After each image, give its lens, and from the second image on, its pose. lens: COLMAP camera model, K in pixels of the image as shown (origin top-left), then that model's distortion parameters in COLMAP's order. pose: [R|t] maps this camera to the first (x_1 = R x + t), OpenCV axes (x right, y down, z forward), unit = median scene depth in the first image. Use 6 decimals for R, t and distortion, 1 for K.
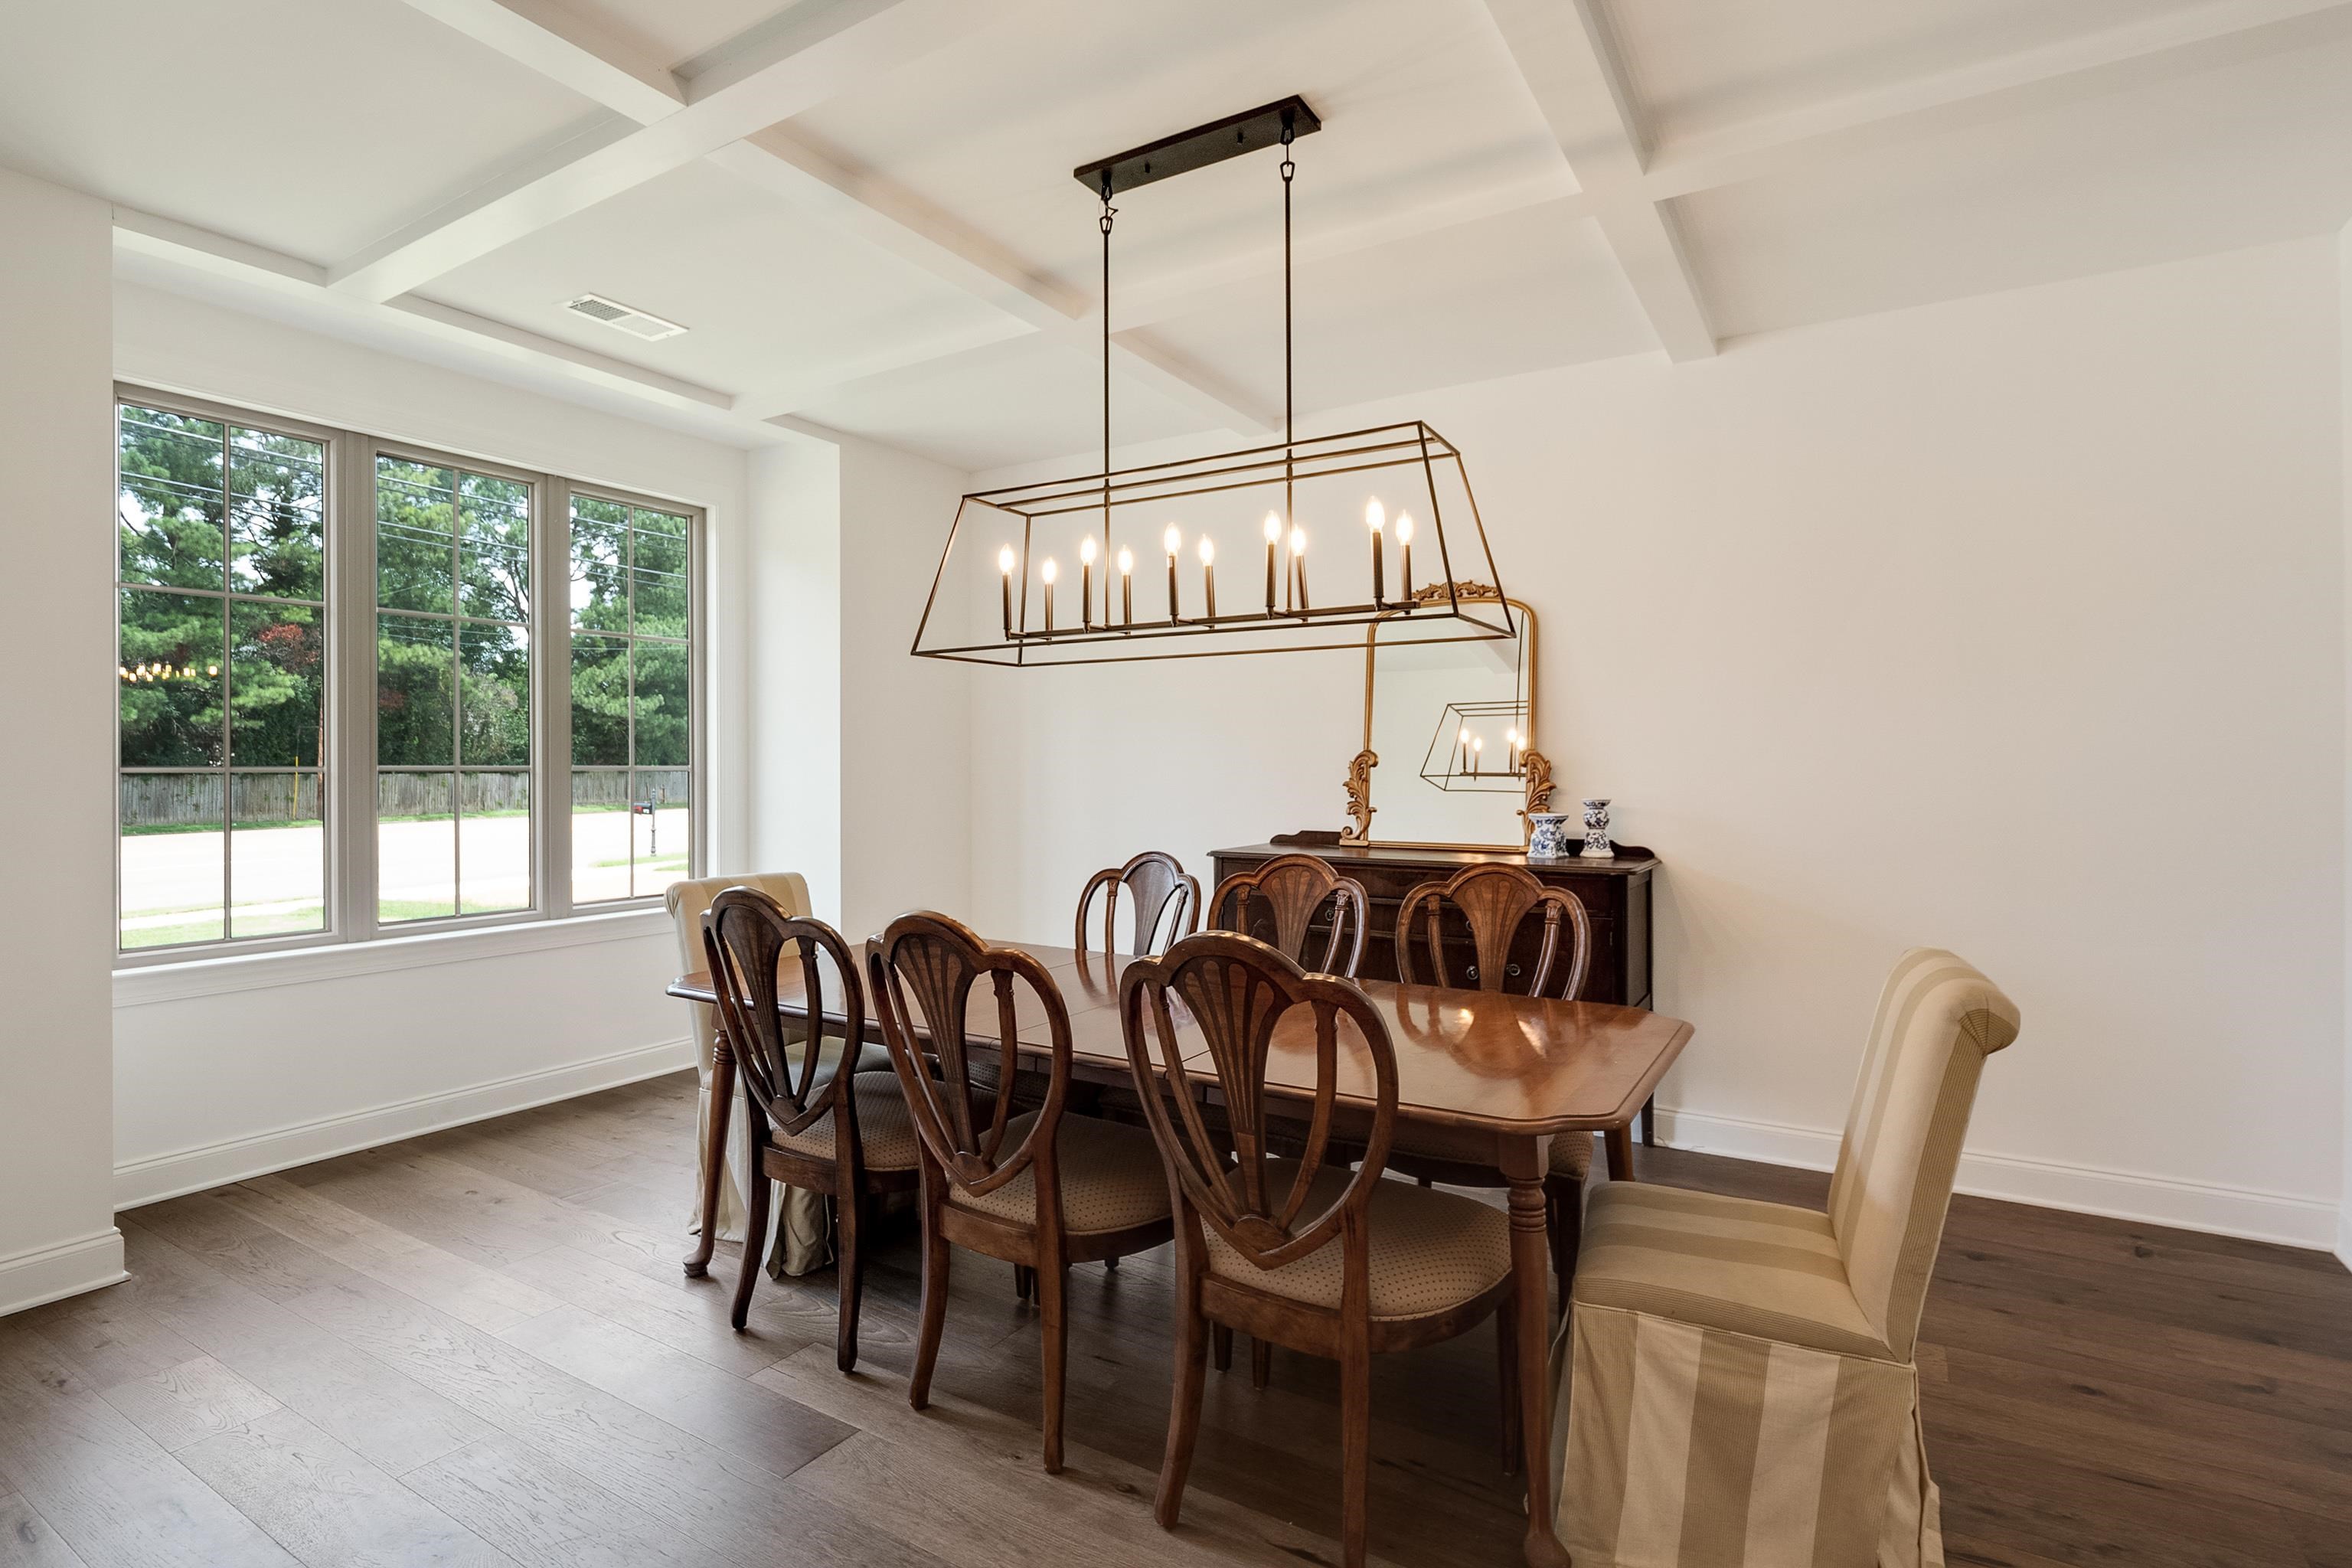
lens RADIAL K [[1155.0, 0, 1174.5], [0, 1155.0, 769.5], [0, 0, 1]] dist [-0.009788, -0.000091]
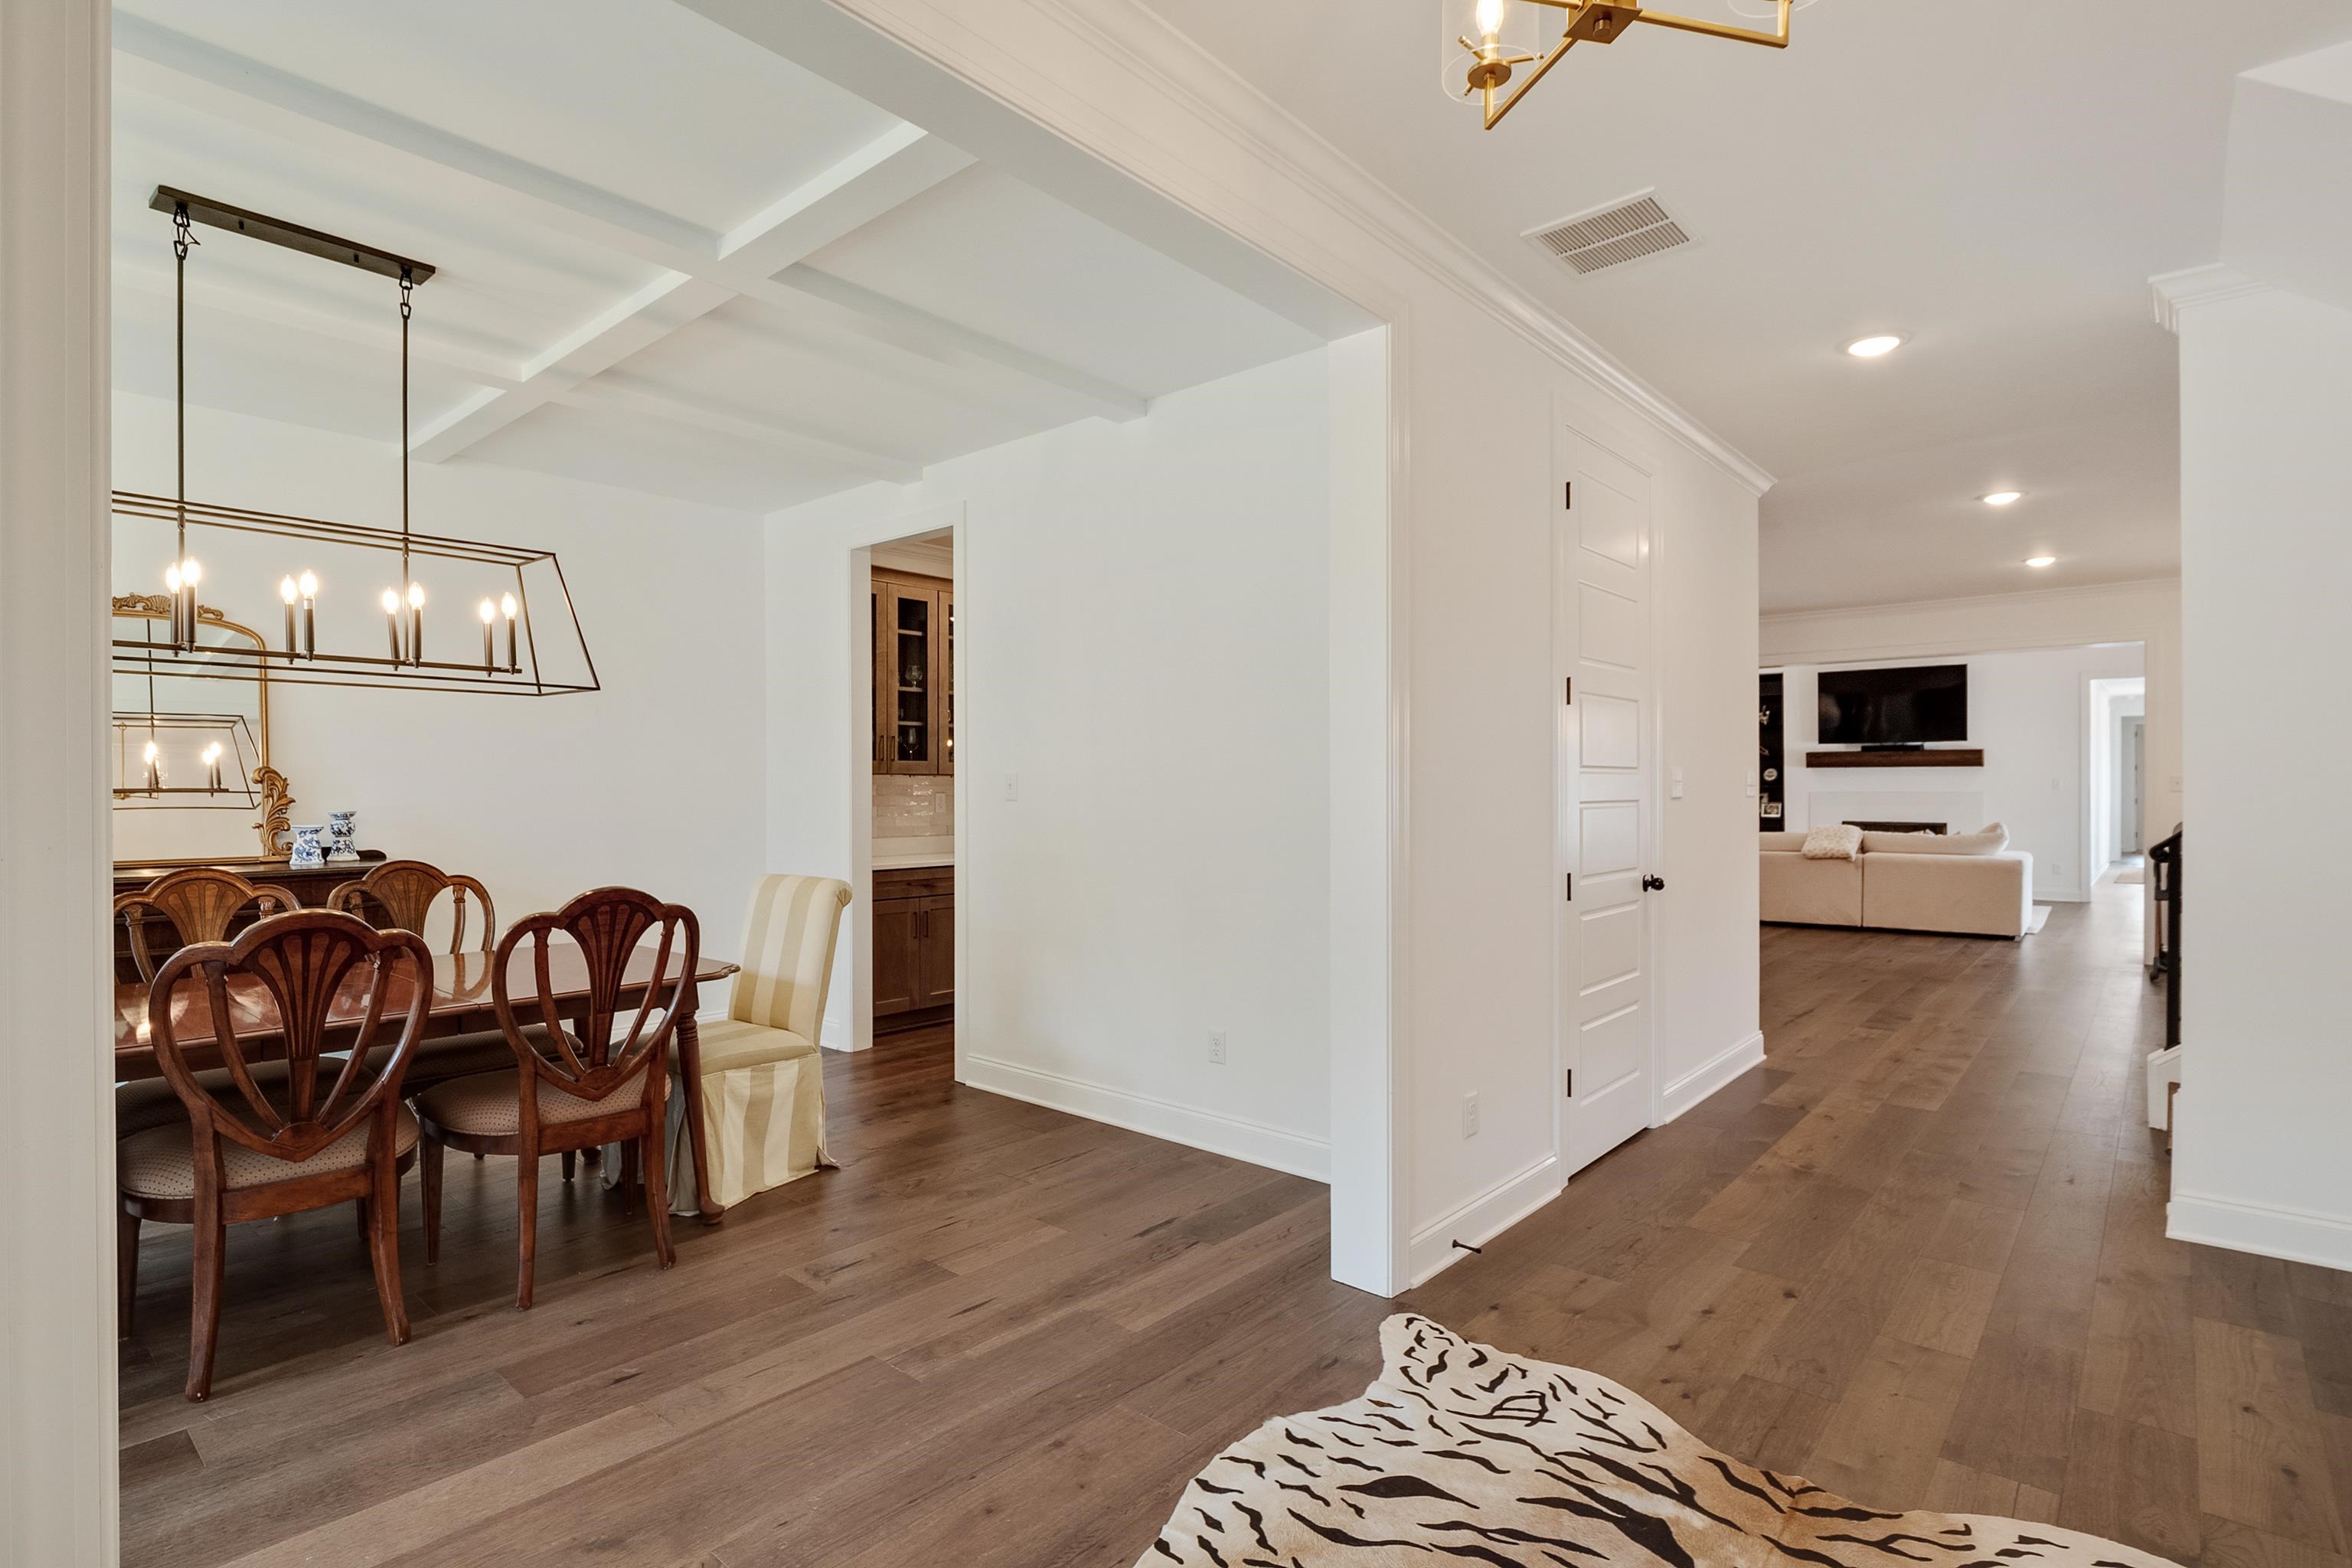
lens RADIAL K [[1155.0, 0, 1172.4], [0, 1155.0, 789.0], [0, 0, 1]] dist [-0.009788, -0.000091]
pose [[0.165288, -0.003867, 0.986238, -0.556853], [-0.000872, 0.999991, 0.004067, -0.001878], [-0.986245, -0.001532, 0.165283, -0.018753]]
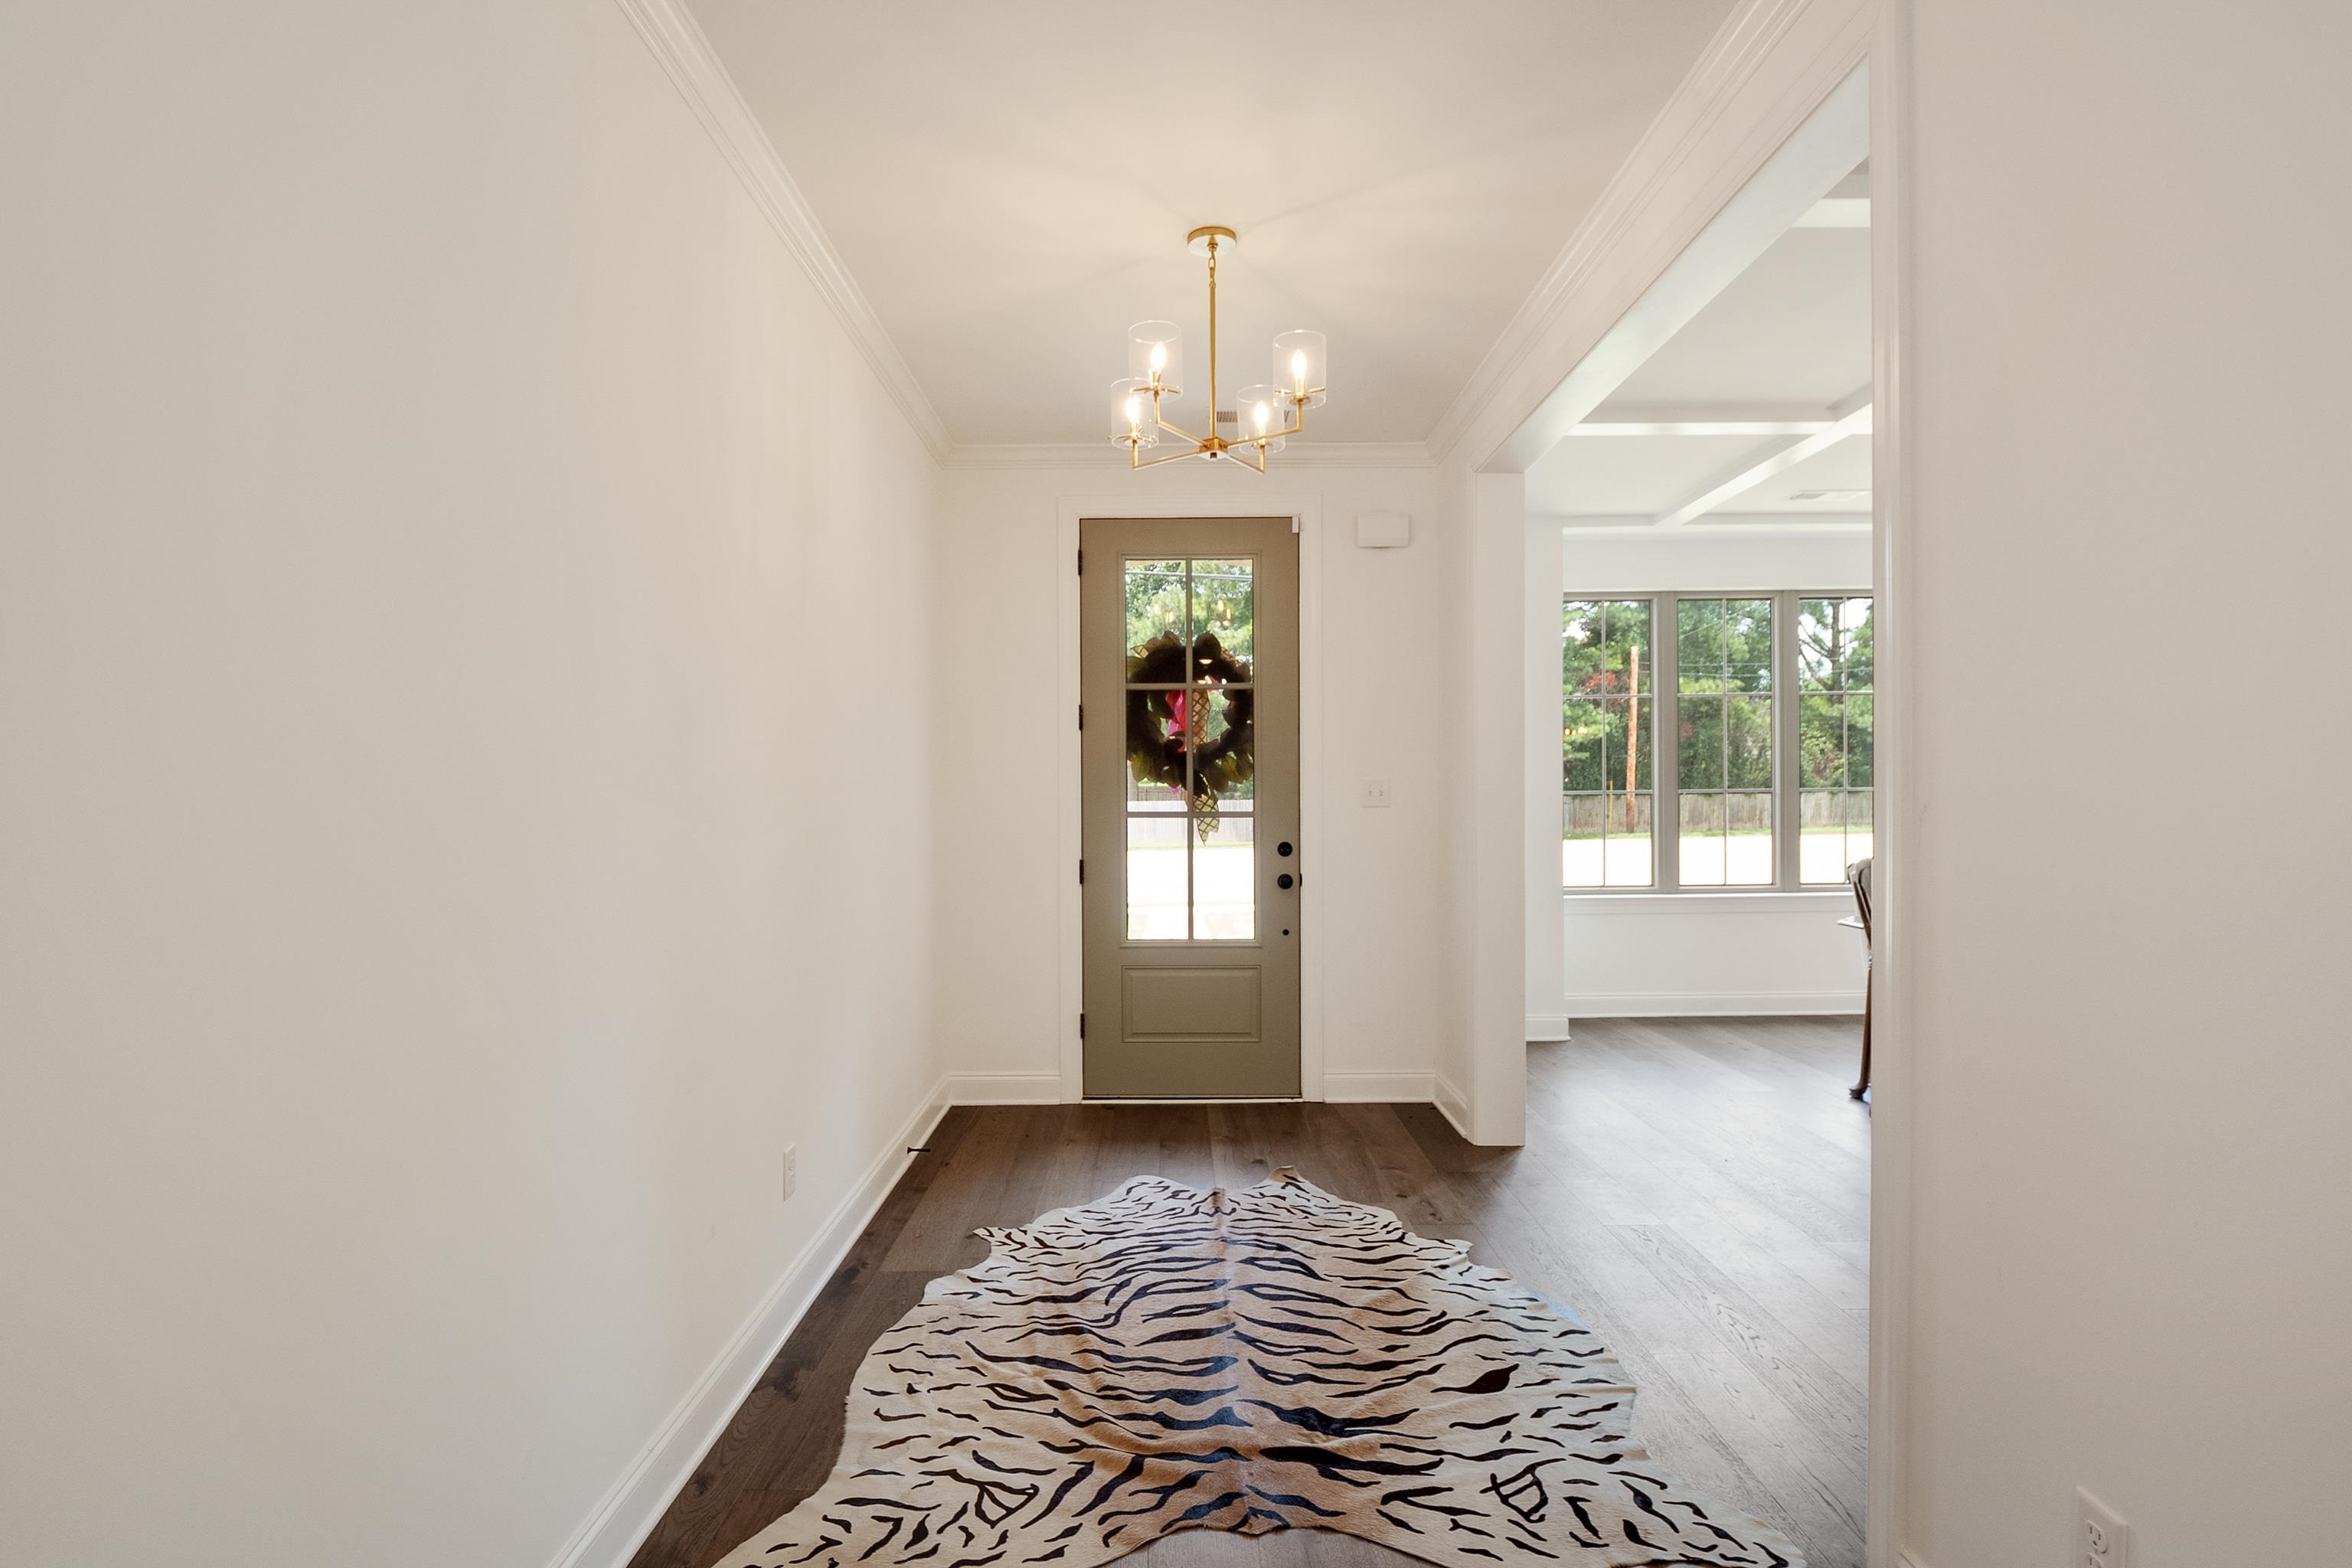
lens RADIAL K [[1155.0, 0, 1174.6], [0, 1155.0, 807.7], [0, 0, 1]] dist [-0.009788, -0.000091]
pose [[0.529526, 0.006058, -0.848272, 0.297242], [0.006689, 0.999914, 0.011316, -0.000673], [0.848267, -0.011666, 0.529440, -0.448048]]
